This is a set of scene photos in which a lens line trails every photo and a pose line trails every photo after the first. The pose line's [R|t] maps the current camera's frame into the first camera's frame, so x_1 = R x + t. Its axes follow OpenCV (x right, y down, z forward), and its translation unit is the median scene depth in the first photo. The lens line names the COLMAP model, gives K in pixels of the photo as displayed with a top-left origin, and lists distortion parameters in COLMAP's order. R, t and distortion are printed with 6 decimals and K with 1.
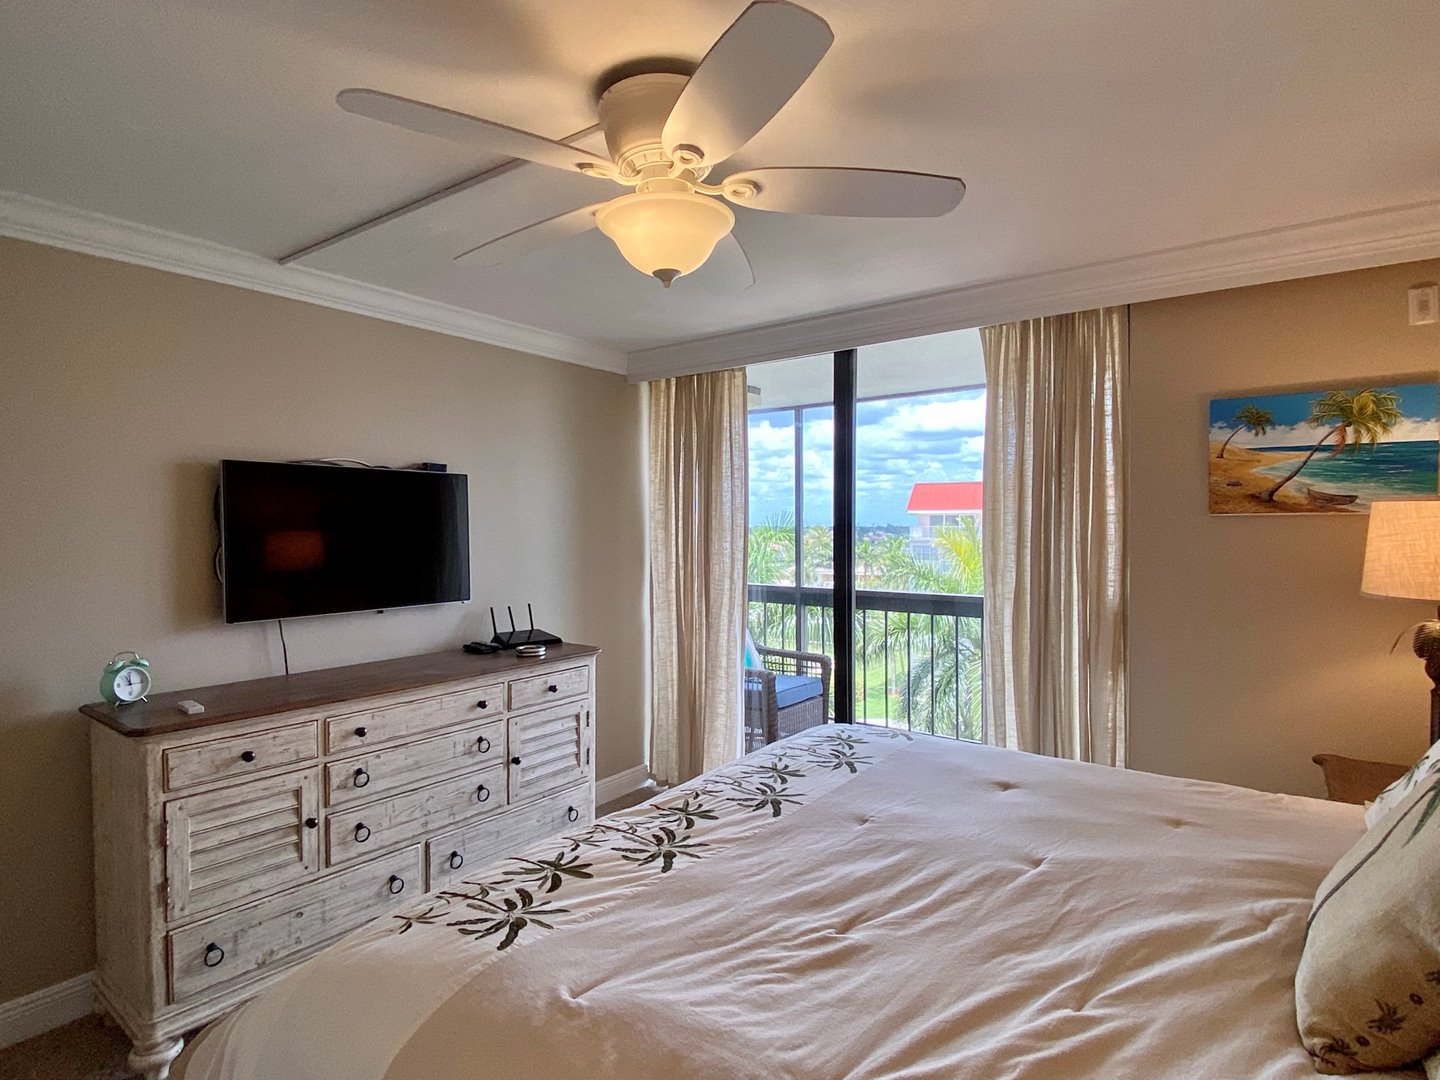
lens RADIAL K [[784.2, 0, 719.5], [0, 784.2, 538.6], [0, 0, 1]] dist [0.029328, -0.000083]
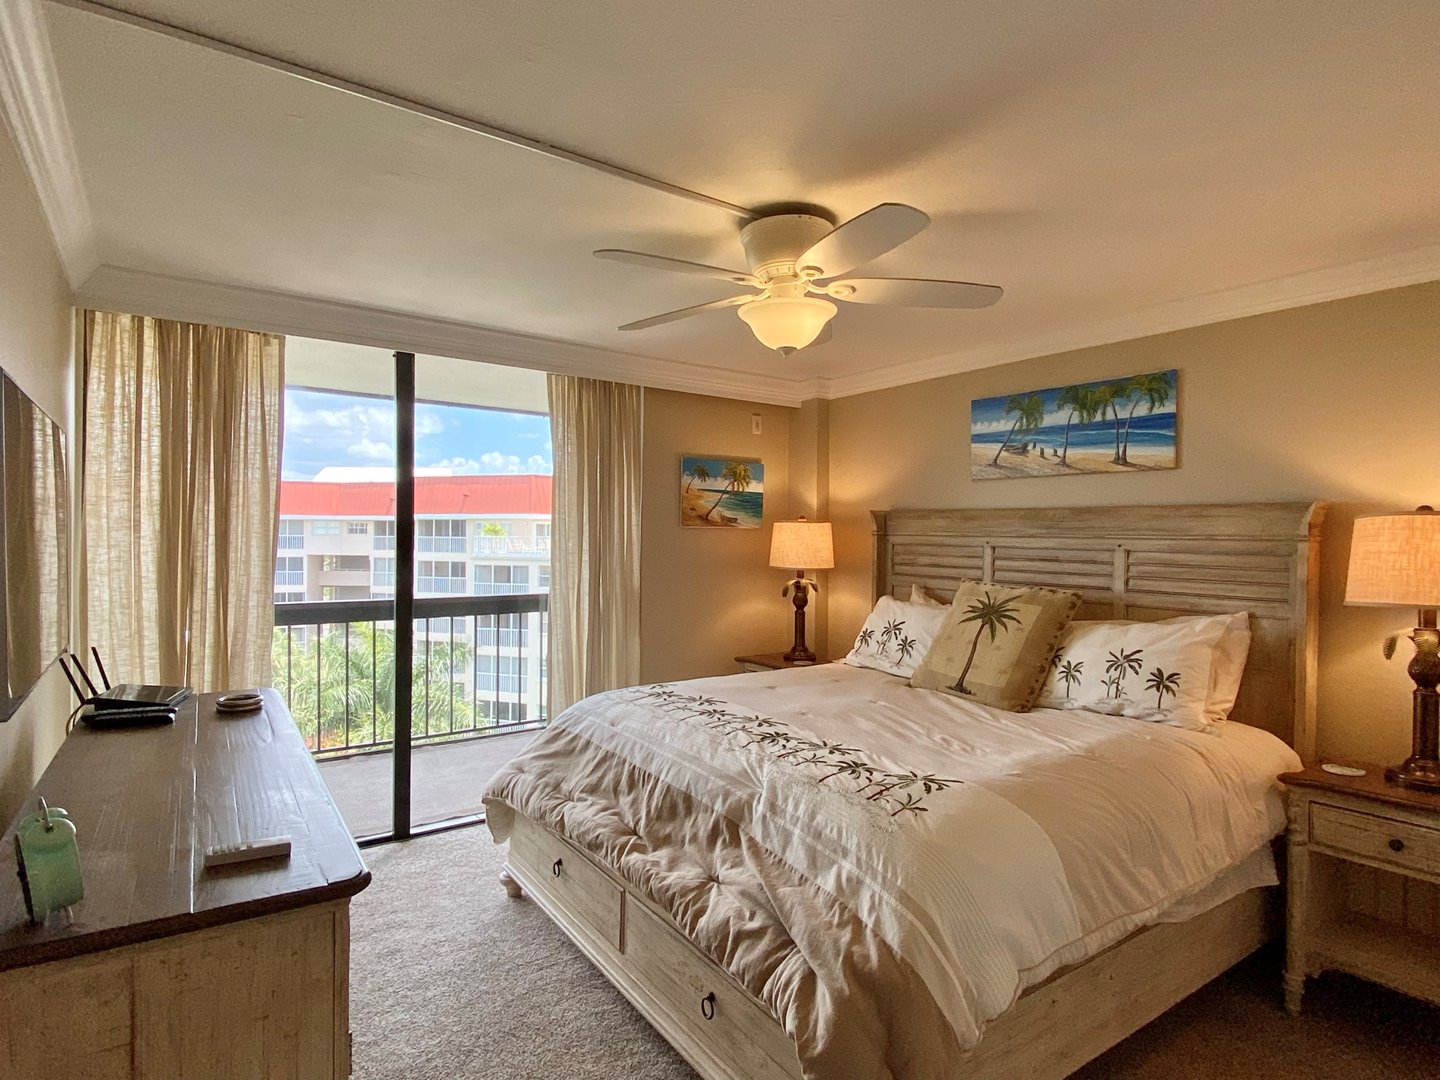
lens RADIAL K [[785.5, 0, 729.8], [0, 785.5, 535.6], [0, 0, 1]] dist [0.167057, -0.000408]
pose [[0.292044, 0.002330, 0.956402, -0.952574], [0.013338, 0.999890, -0.006509, -0.000285], [-0.956312, 0.014657, 0.291981, 0.445450]]
